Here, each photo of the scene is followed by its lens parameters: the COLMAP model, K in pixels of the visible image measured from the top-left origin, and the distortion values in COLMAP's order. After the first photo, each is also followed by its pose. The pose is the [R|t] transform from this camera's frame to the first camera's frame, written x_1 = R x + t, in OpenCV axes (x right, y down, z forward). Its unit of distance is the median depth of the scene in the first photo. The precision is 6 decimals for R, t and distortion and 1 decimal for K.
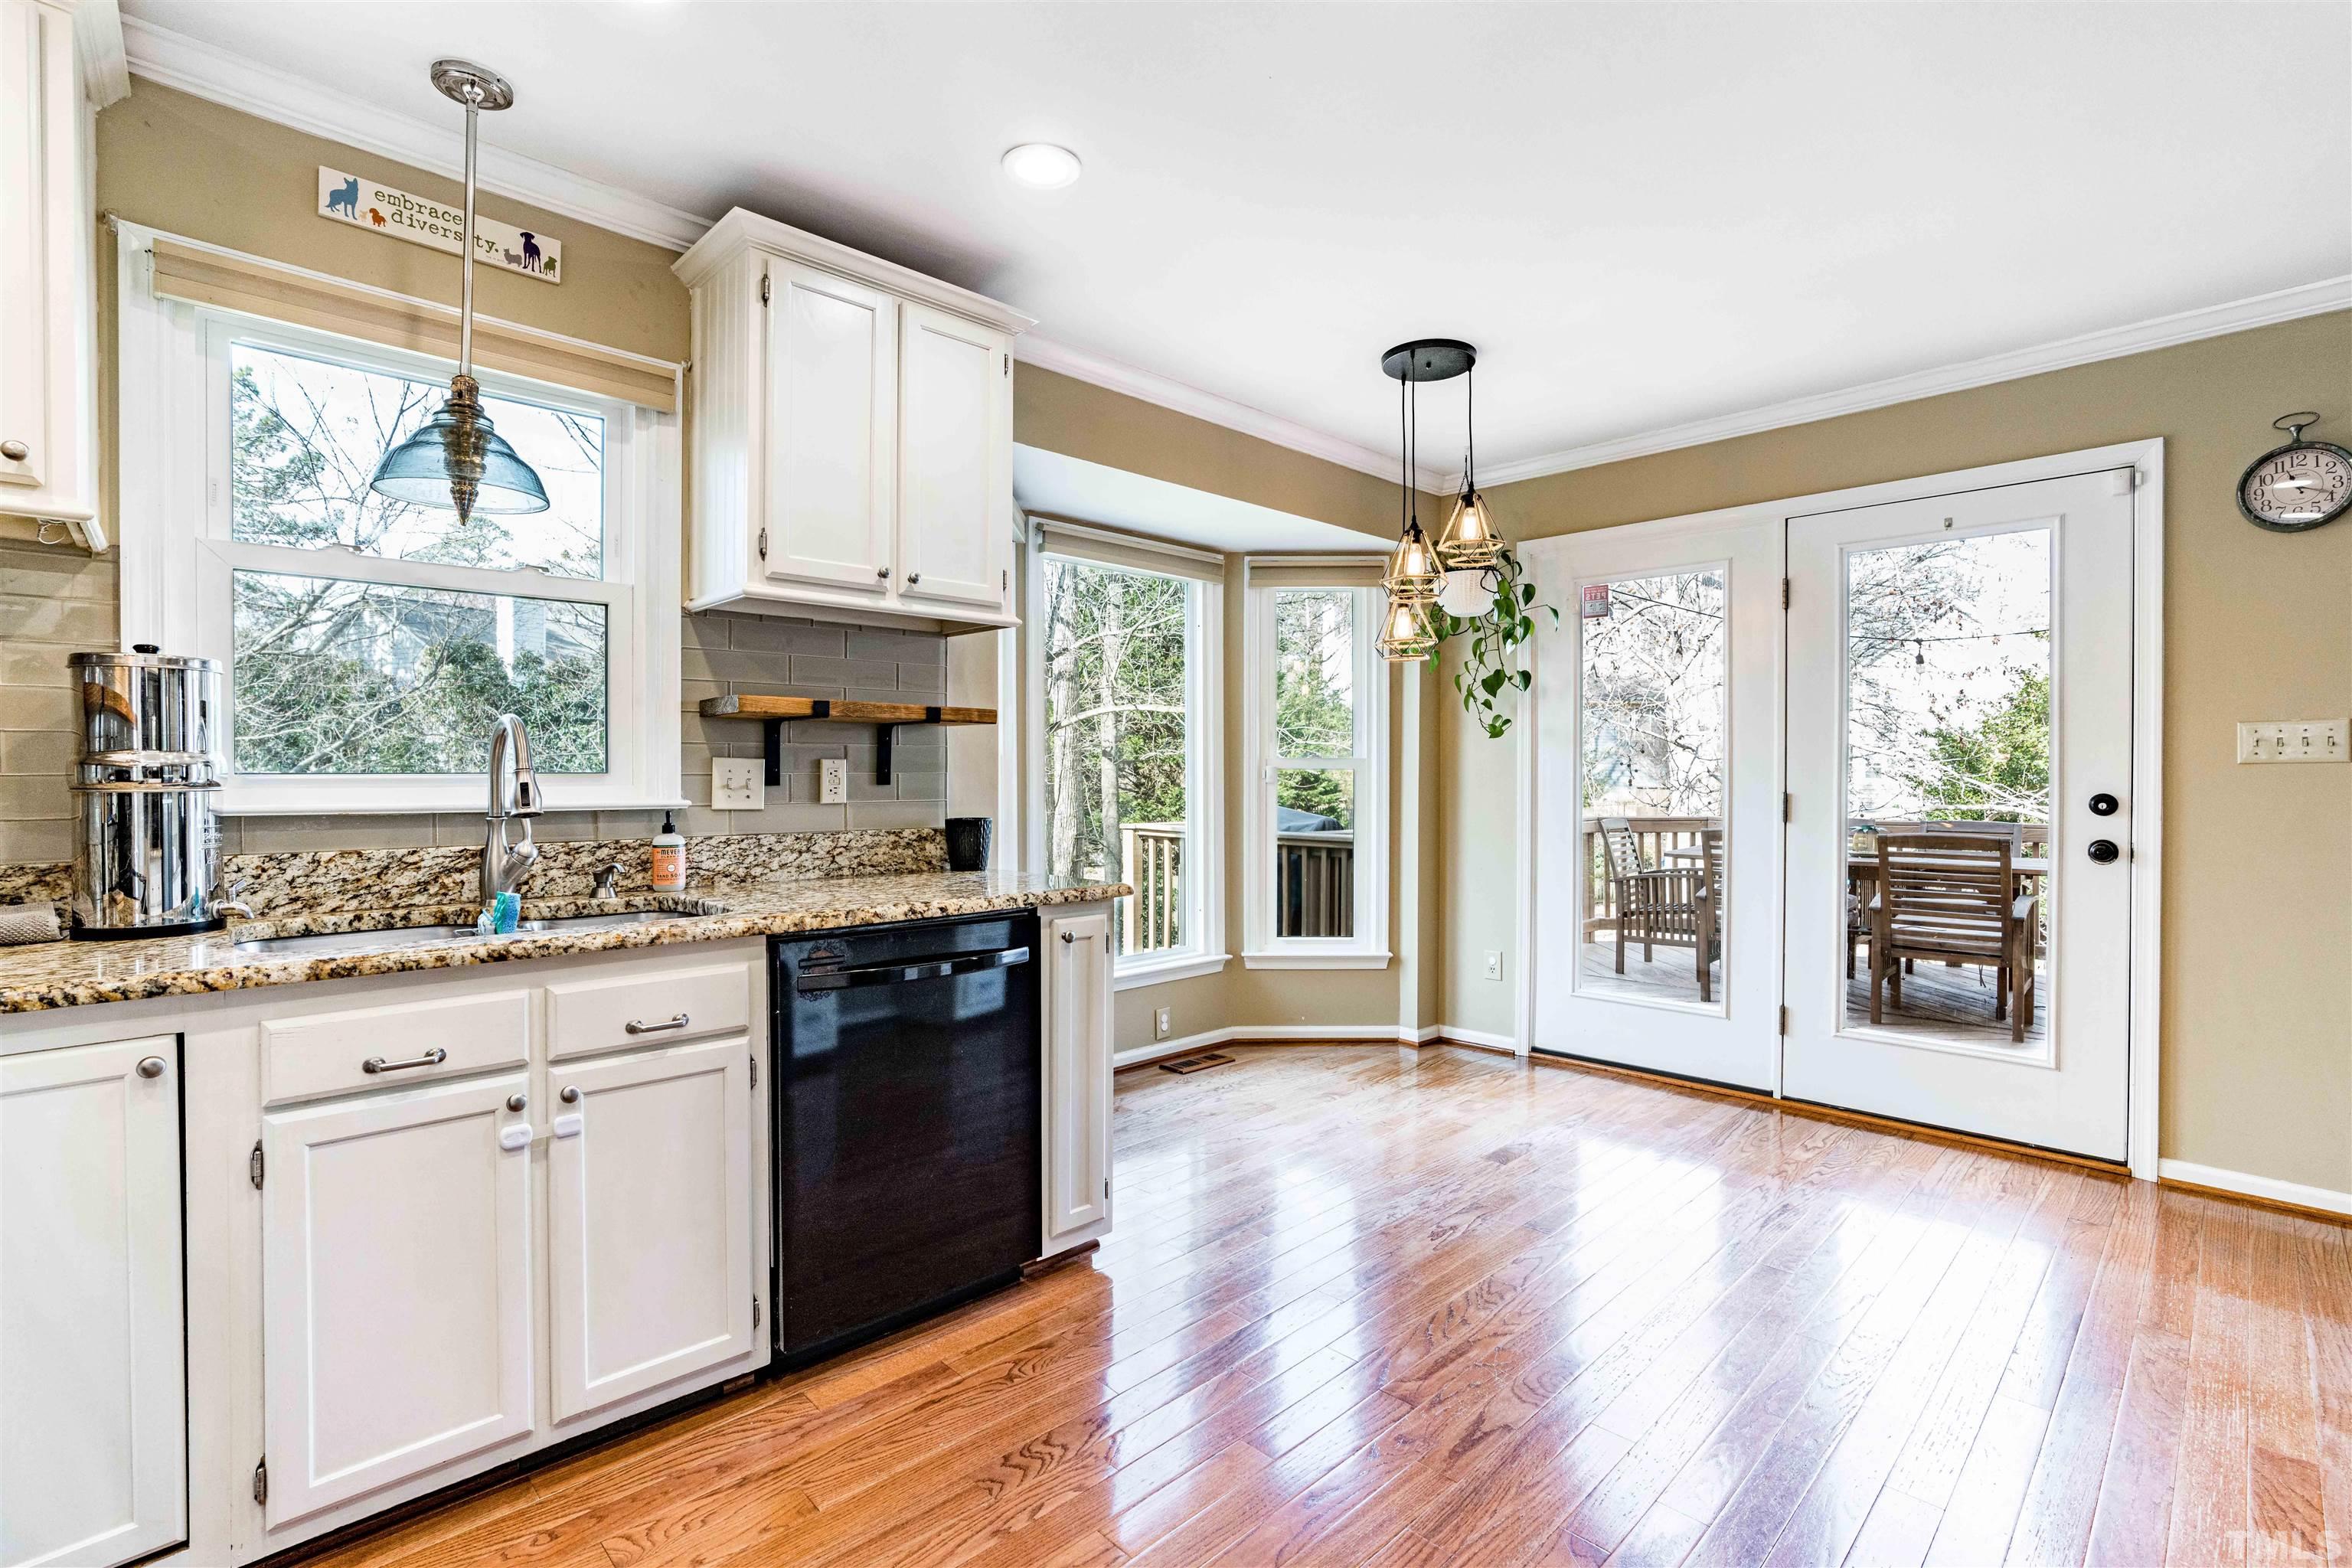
lens RADIAL K [[1076.3, 0, 1175.9], [0, 1076.3, 779.6], [0, 0, 1]] dist [-0.040658, 0.018433]
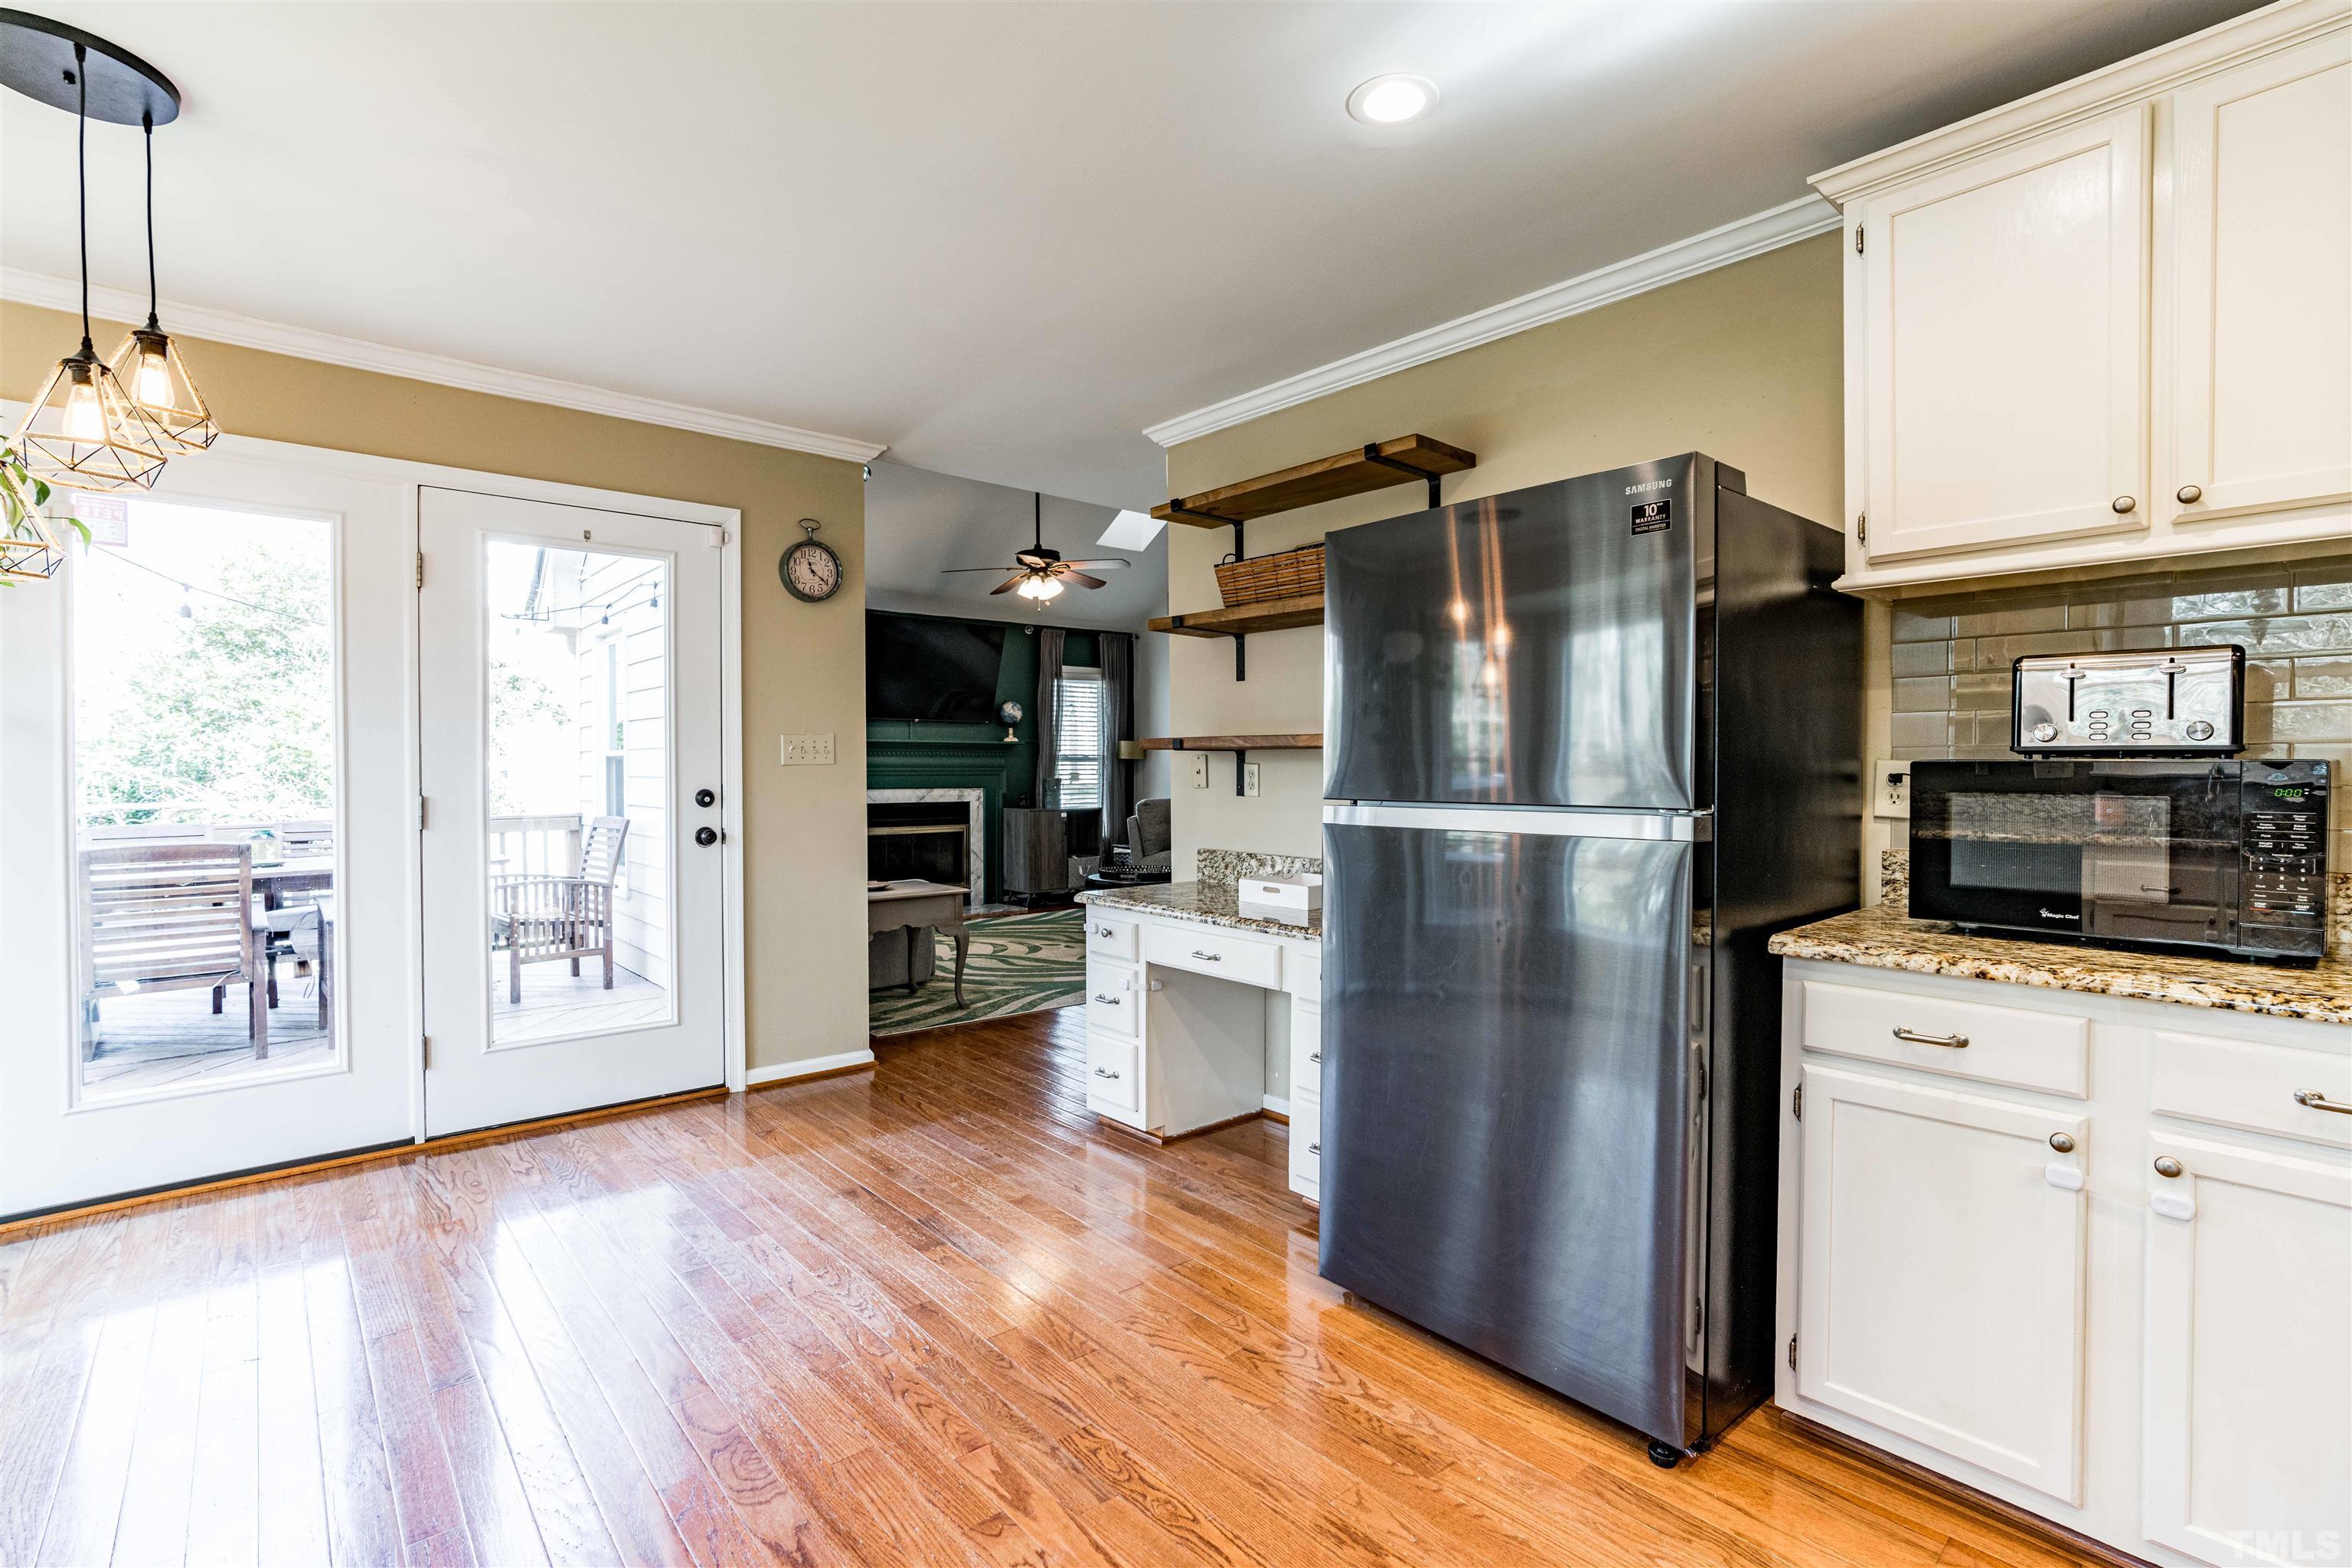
lens RADIAL K [[1076.3, 0, 1174.5], [0, 1076.3, 788.0], [0, 0, 1]] dist [-0.040658, 0.018433]
pose [[0.053222, -0.022173, 0.998337, -0.318679], [0.006823, 0.999738, 0.021841, -0.011421], [-0.998559, 0.005650, 0.053359, 0.383473]]
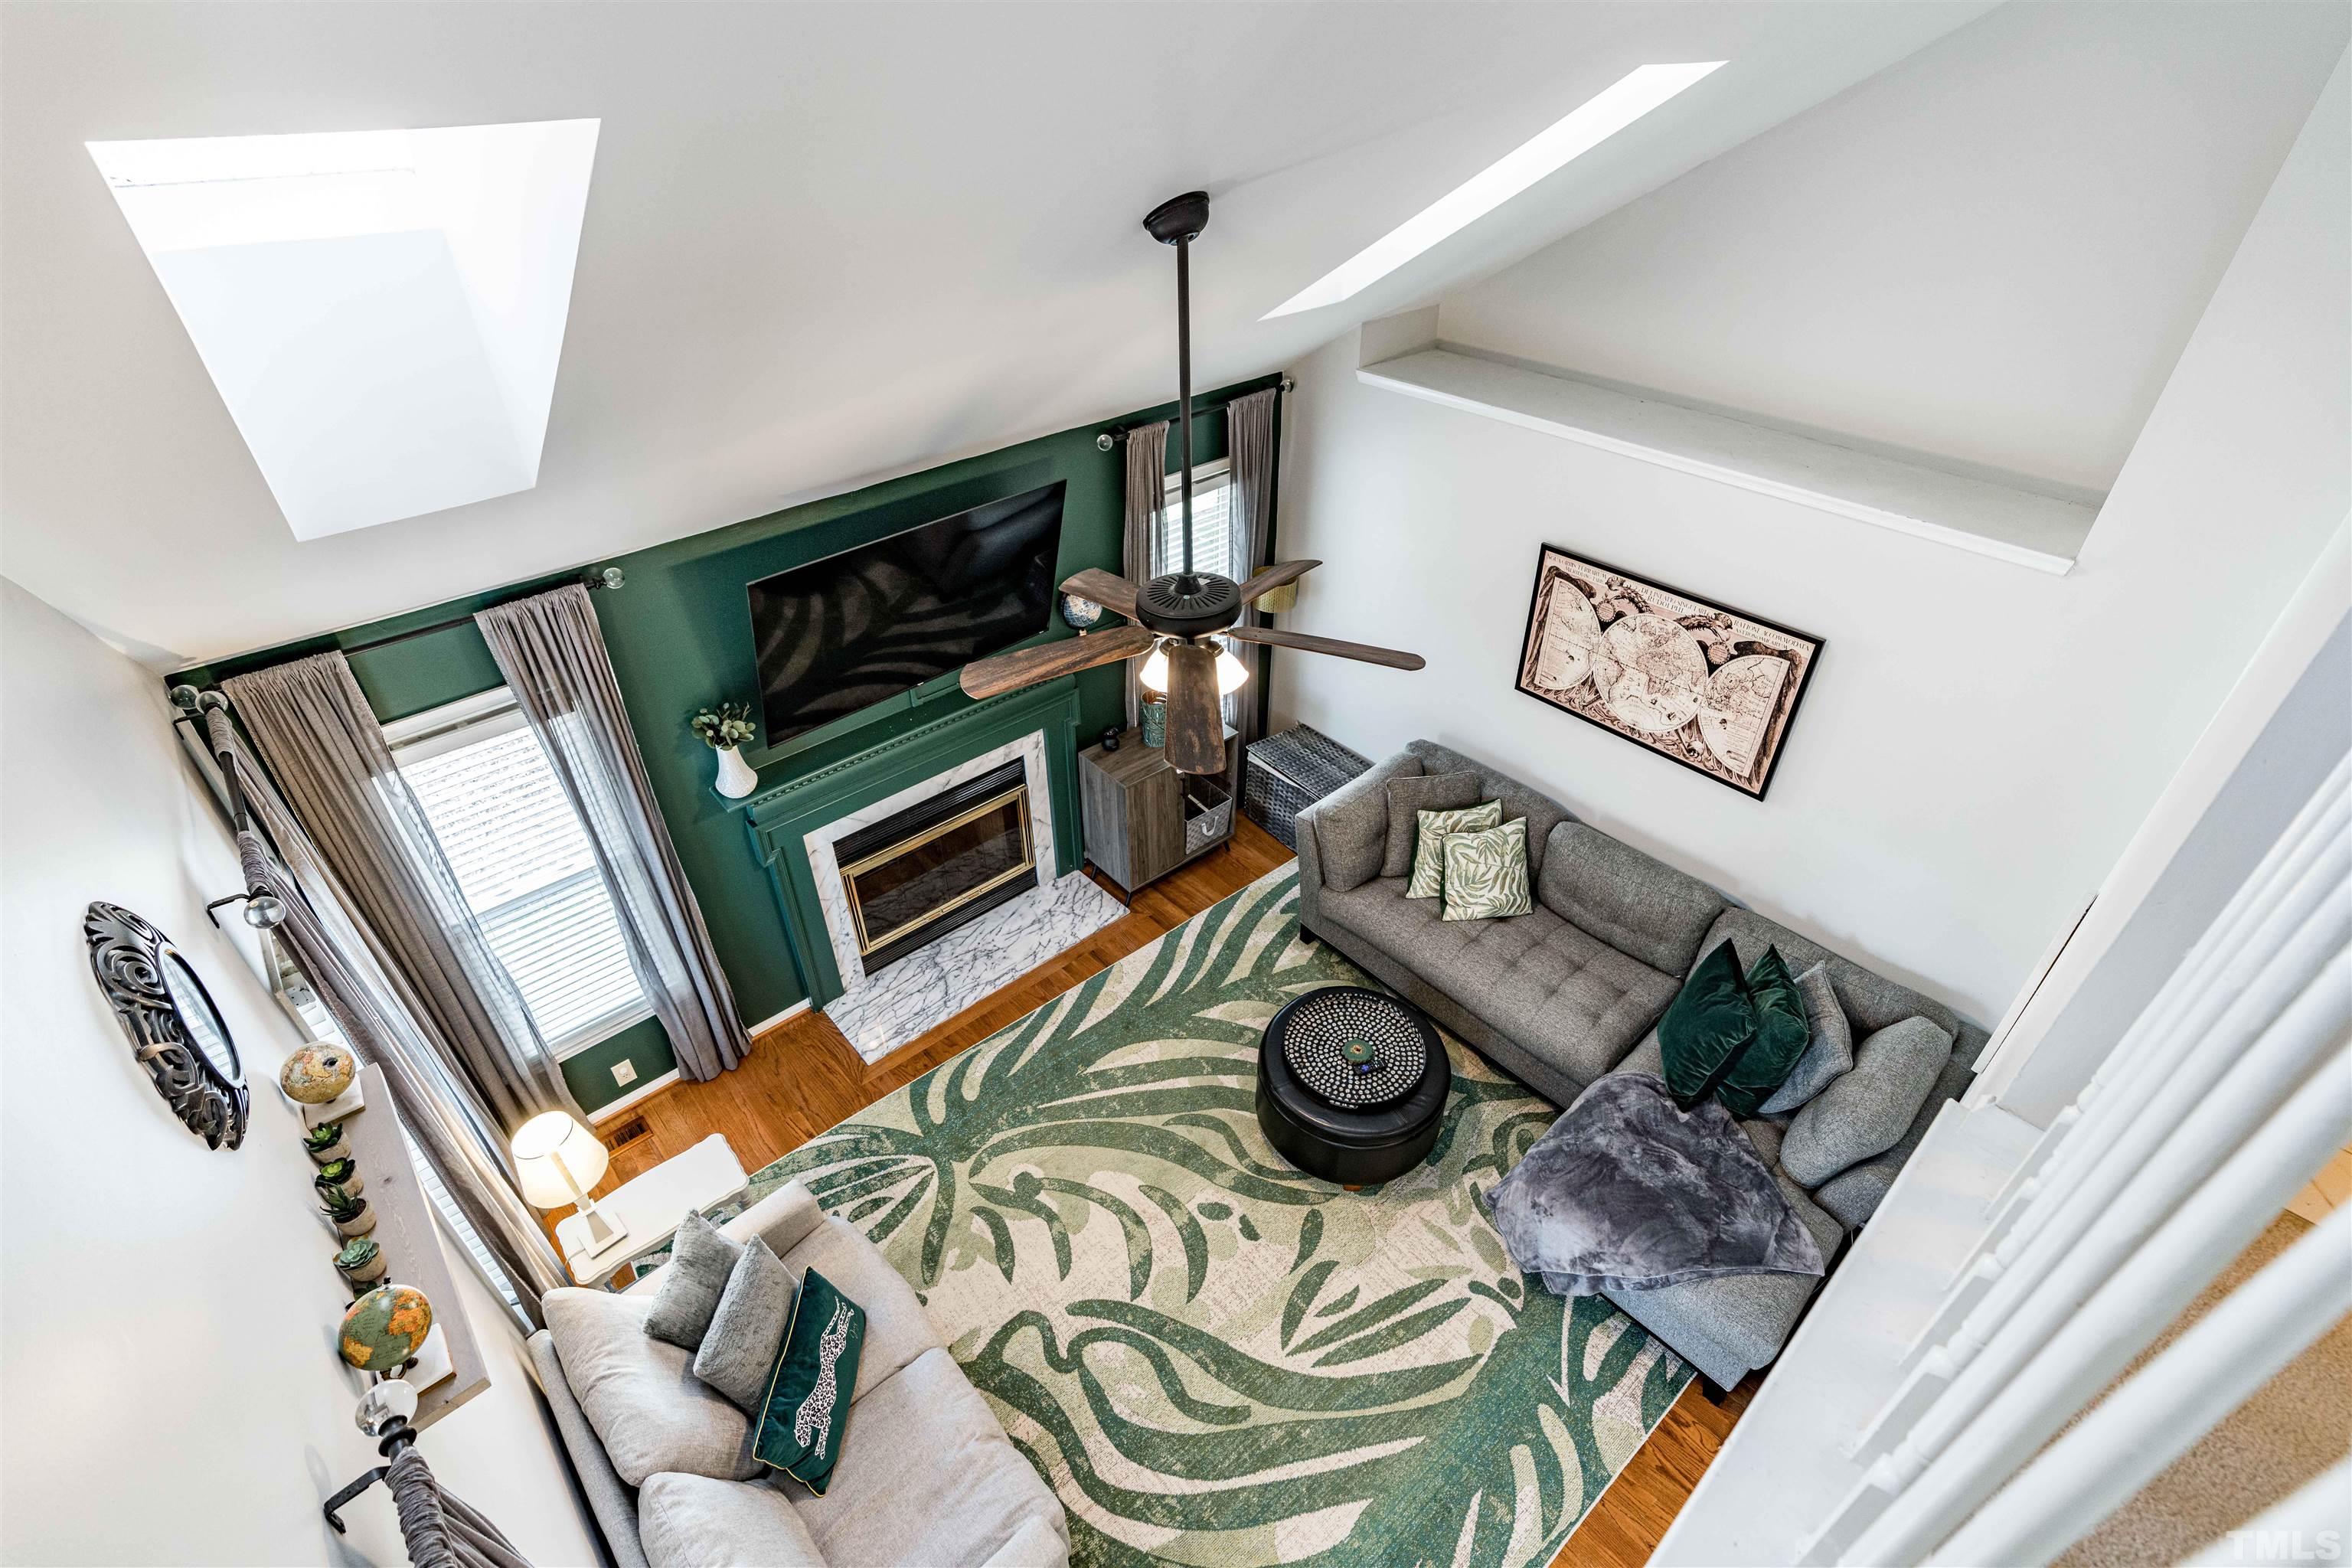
lens RADIAL K [[1076.3, 0, 1185.3], [0, 1076.3, 793.2], [0, 0, 1]] dist [-0.040658, 0.018433]
pose [[0.040446, -0.593615, 0.803732, 1.135298], [0.005425, 0.804509, 0.593916, -0.899315], [-0.999167, -0.019661, 0.035760, 0.768927]]
